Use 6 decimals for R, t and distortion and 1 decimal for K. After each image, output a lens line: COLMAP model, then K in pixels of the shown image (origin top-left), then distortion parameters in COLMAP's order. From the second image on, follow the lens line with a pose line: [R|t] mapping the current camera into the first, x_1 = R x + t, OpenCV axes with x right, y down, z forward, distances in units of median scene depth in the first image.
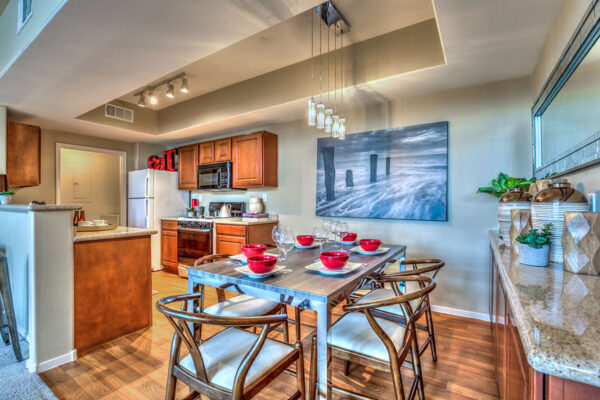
lens RADIAL K [[277.0, 0, 300.0], [0, 277.0, 200.0], [0, 0, 1]] dist [-0.000073, 0.000026]
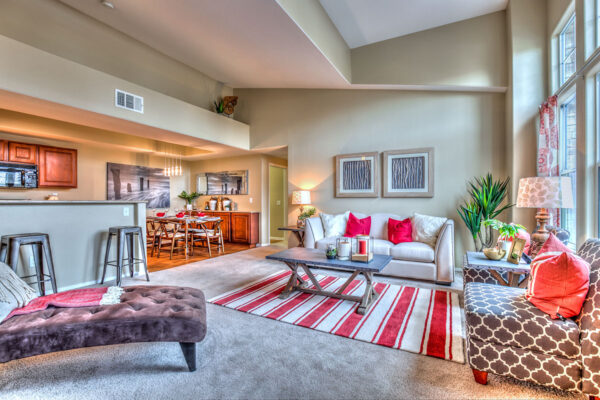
lens RADIAL K [[277.0, 0, 300.0], [0, 277.0, 200.0], [0, 0, 1]] dist [-0.000073, 0.000026]
pose [[-0.091409, 0.004724, 0.995802, -1.934193], [-0.005267, 0.999972, -0.005227, 0.010514], [-0.995800, -0.005722, -0.091381, -0.007765]]
